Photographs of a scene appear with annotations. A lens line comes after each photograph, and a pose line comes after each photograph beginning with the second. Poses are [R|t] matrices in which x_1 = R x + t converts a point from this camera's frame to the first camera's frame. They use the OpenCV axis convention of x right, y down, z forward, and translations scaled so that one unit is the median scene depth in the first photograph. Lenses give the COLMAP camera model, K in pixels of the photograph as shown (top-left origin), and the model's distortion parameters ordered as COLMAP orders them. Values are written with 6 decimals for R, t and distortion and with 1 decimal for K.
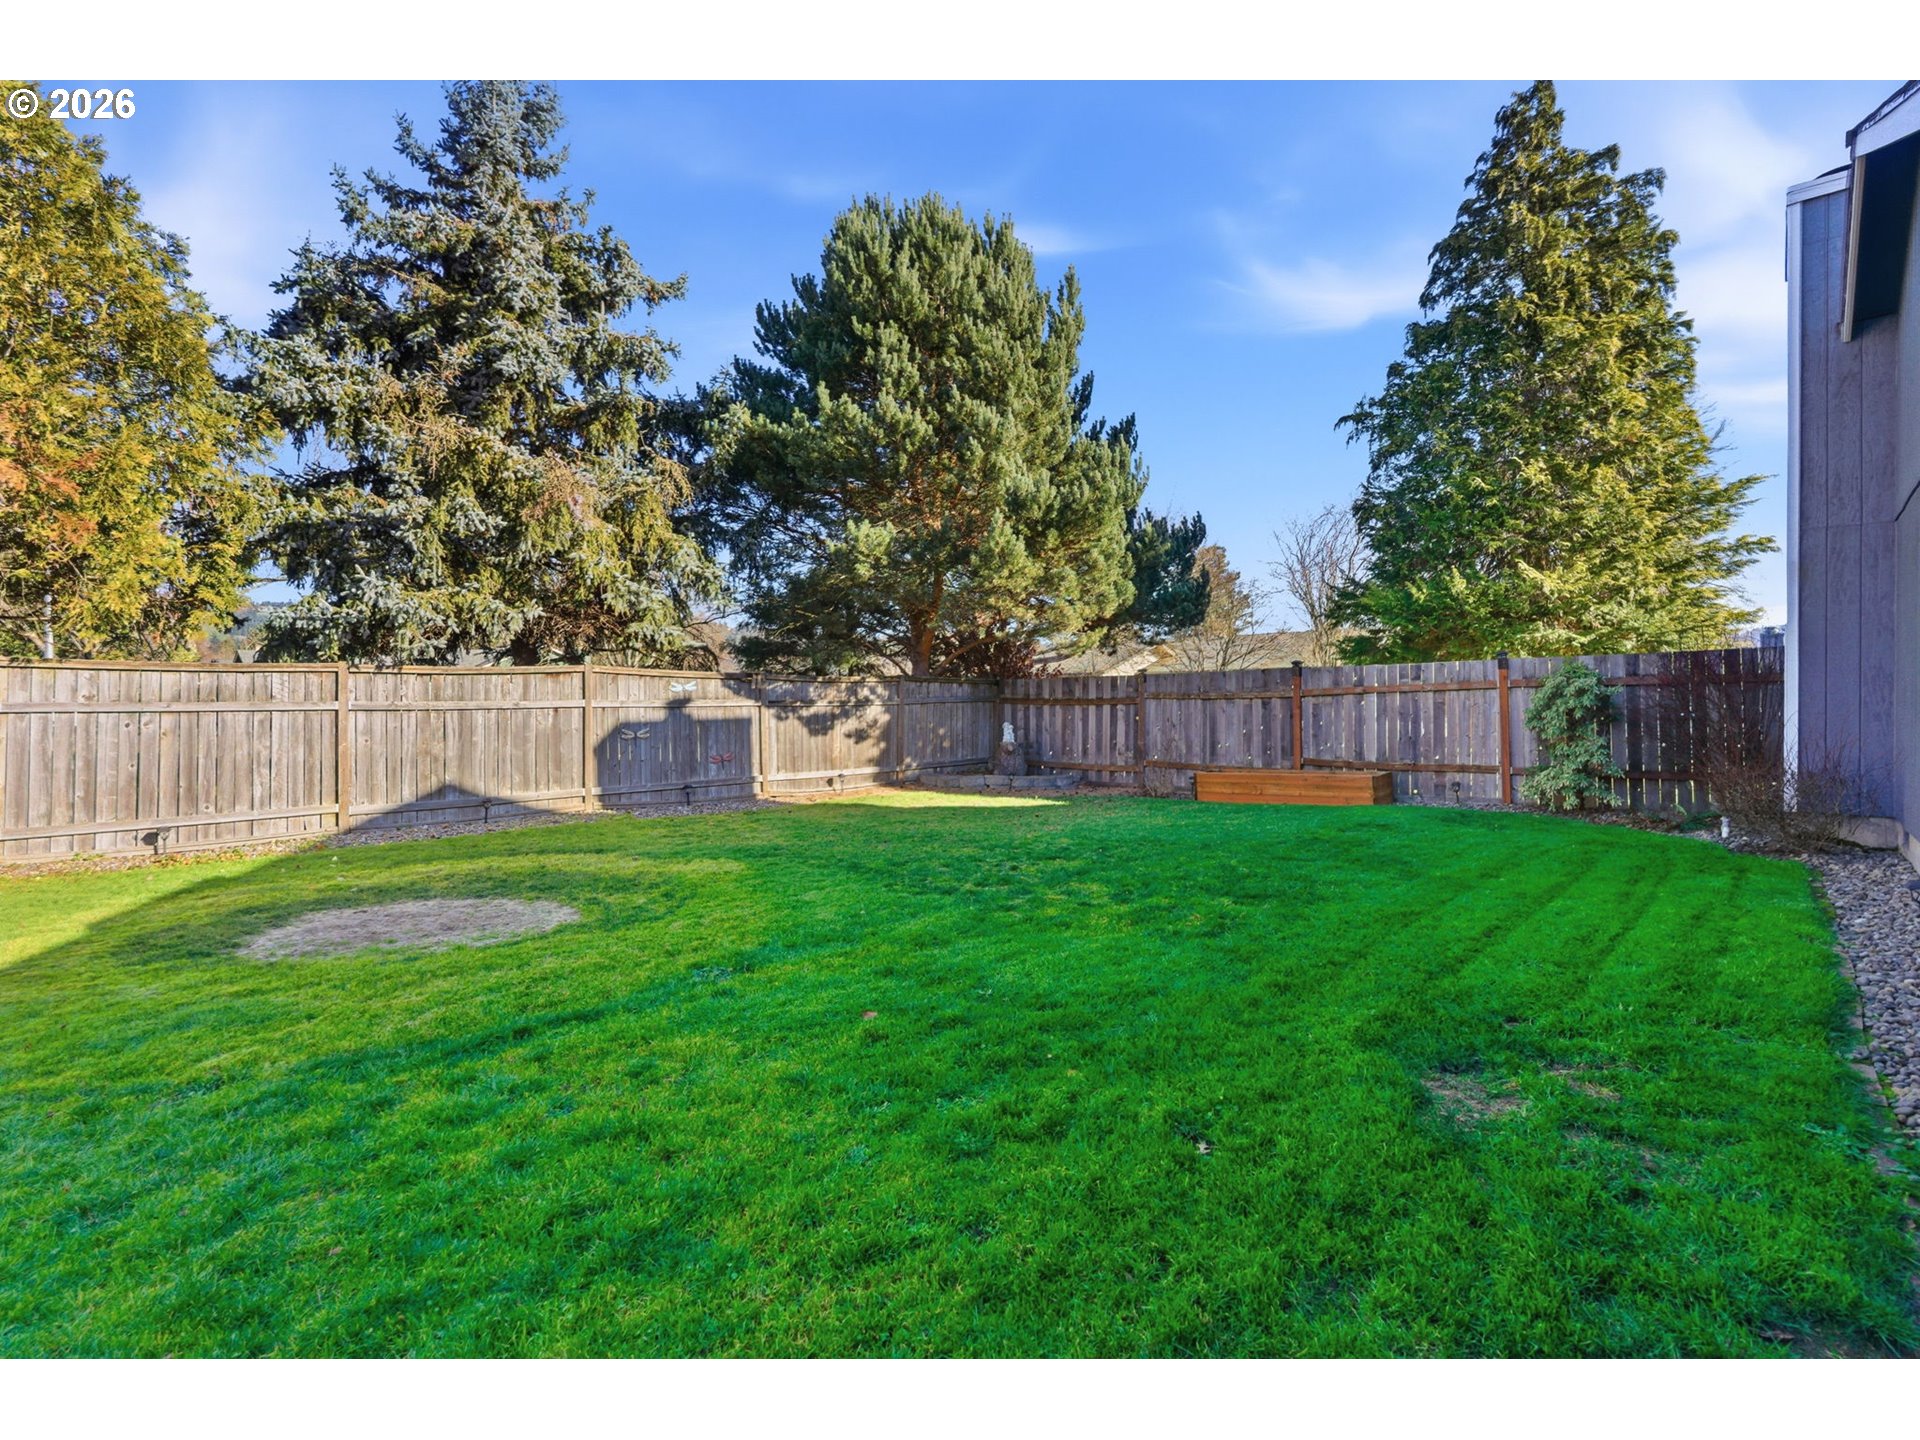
lens RADIAL K [[876.5, 0, 960.4], [0, 876.5, 722.3], [0, 0, 1]] dist [-0.000084, -0.000143]
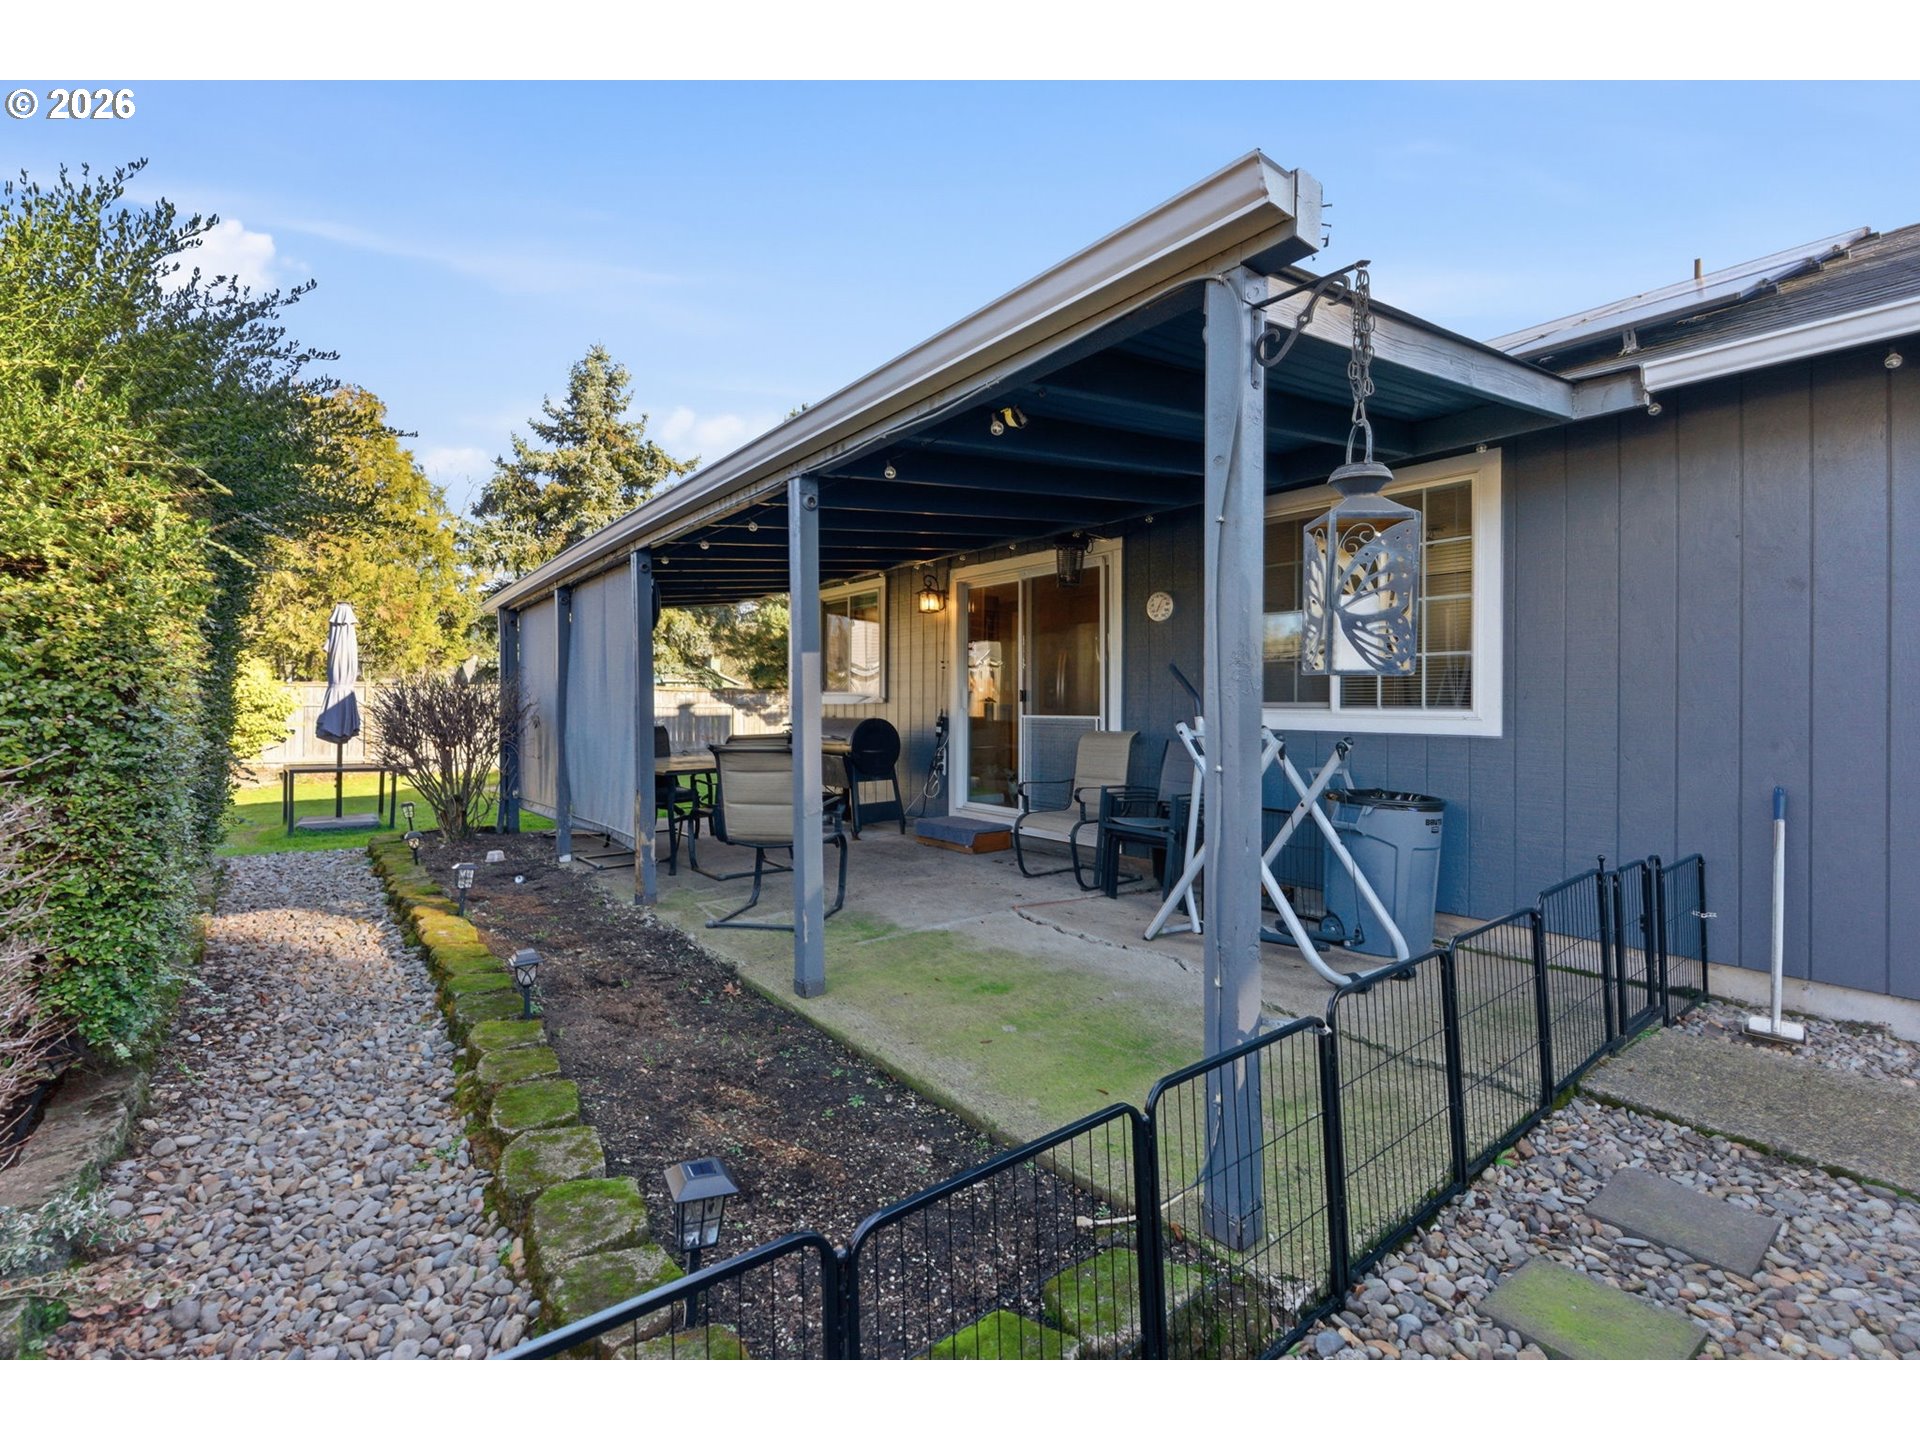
lens RADIAL K [[854.1, 0, 970.7], [0, 854.1, 721.5], [0, 0, 1]] dist [-0.003235, -0.000885]
pose [[0.987935, 0.002766, -0.154842, 0.532494], [-0.004292, 0.999945, -0.009524, 0.024492], [0.154808, 0.010074, 0.987893, -0.636495]]
